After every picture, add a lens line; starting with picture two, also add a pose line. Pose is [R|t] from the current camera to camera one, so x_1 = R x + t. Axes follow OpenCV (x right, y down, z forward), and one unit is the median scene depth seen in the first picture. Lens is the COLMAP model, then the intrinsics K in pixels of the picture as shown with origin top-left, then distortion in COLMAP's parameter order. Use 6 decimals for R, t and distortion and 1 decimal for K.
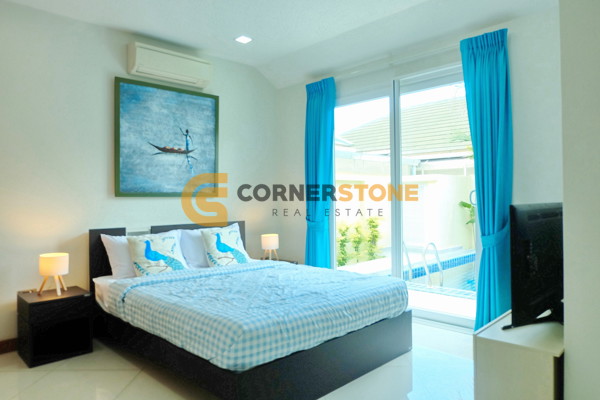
lens RADIAL K [[424.0, 0, 299.8], [0, 424.0, 195.5], [0, 0, 1]] dist [-0.038153, 0.041585]
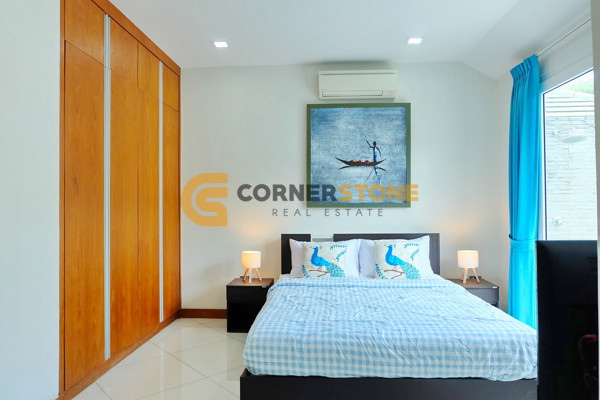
lens RADIAL K [[424.0, 0, 299.8], [0, 424.0, 195.5], [0, 0, 1]] dist [-0.038153, 0.041585]
pose [[0.666301, -0.005025, -0.745666, 0.407778], [0.001715, 0.999985, -0.005206, -0.022179], [0.745681, 0.002190, 0.666300, 0.194666]]
